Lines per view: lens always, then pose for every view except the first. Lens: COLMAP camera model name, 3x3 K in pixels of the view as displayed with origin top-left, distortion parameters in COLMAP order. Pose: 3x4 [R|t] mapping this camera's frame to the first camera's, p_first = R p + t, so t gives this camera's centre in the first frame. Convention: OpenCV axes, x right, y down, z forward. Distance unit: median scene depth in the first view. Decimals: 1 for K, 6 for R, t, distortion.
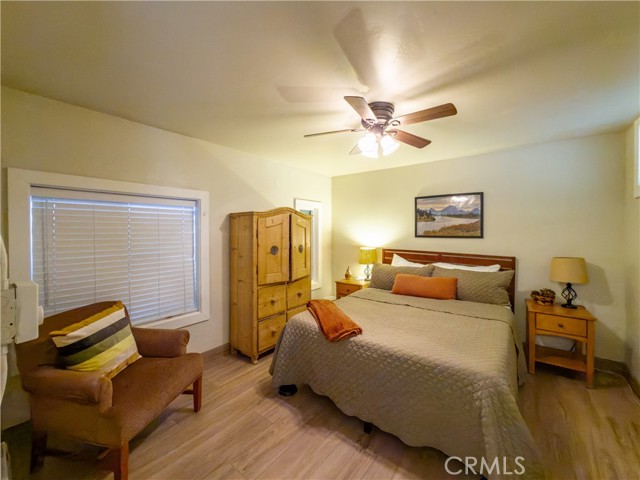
lens RADIAL K [[261.2, 0, 318.7], [0, 261.2, 237.3], [0, 0, 1]] dist [0.000542, 0.000233]
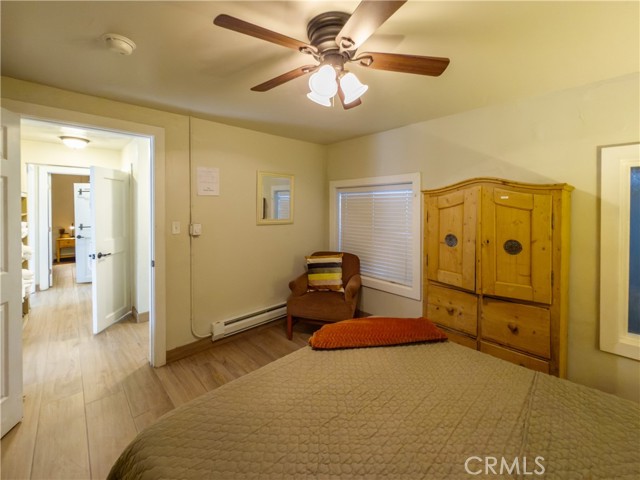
lens RADIAL K [[267.4, 0, 319.9], [0, 267.4, 207.2], [0, 0, 1]] dist [-0.000740, -0.000011]
pose [[-0.150677, 0.003949, -0.988575, 0.630339], [-0.026844, 0.999607, 0.008084, -0.039468], [0.988219, 0.027755, -0.150512, 0.752909]]
